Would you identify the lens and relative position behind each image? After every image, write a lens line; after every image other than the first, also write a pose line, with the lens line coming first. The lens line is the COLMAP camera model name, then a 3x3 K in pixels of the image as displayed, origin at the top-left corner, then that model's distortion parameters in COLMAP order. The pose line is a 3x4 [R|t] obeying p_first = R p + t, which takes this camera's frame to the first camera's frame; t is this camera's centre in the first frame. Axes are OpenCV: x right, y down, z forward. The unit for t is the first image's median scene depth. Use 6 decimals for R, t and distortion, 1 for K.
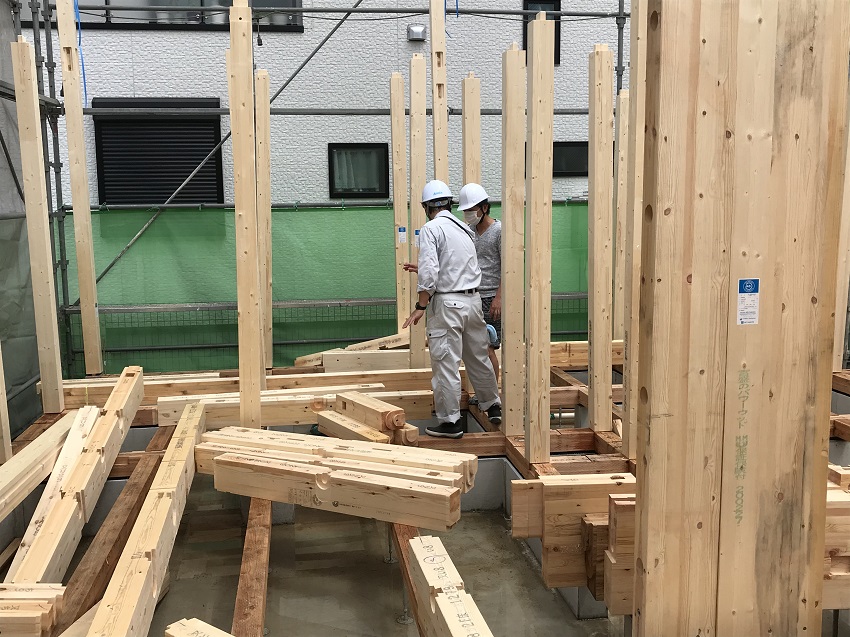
lens RADIAL K [[878.2, 0, 426.5], [0, 878.2, 322.6], [0, 0, 1]] dist [0.019824, 0.000000]
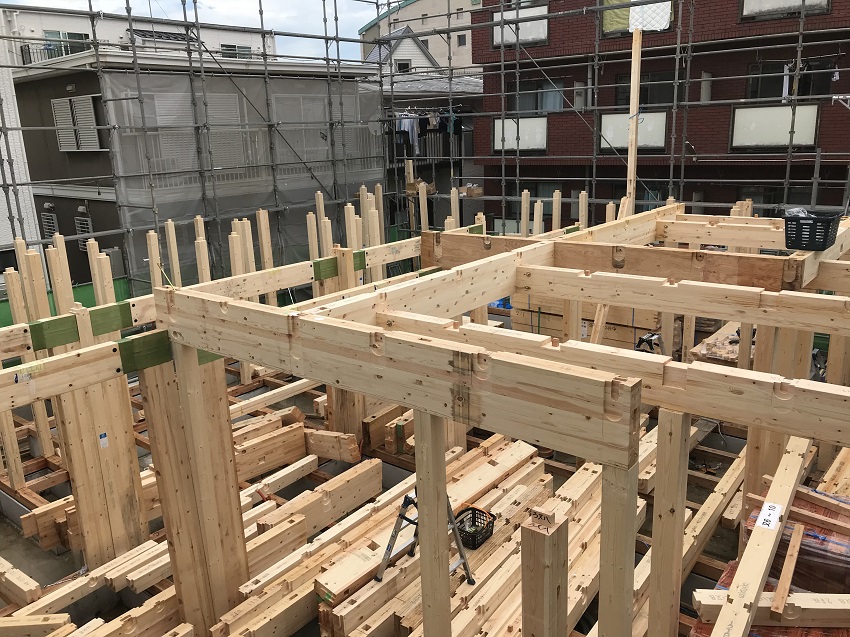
lens RADIAL K [[709.1, 0, 426.5], [0, 709.1, 323.2], [0, 0, 1]] dist [0.016242, 0.001297]
pose [[0.738191, -0.187368, 0.648049, -0.264182], [0.112982, 0.981424, 0.155058, -0.548679], [-0.665064, -0.041244, 0.745647, -1.255567]]
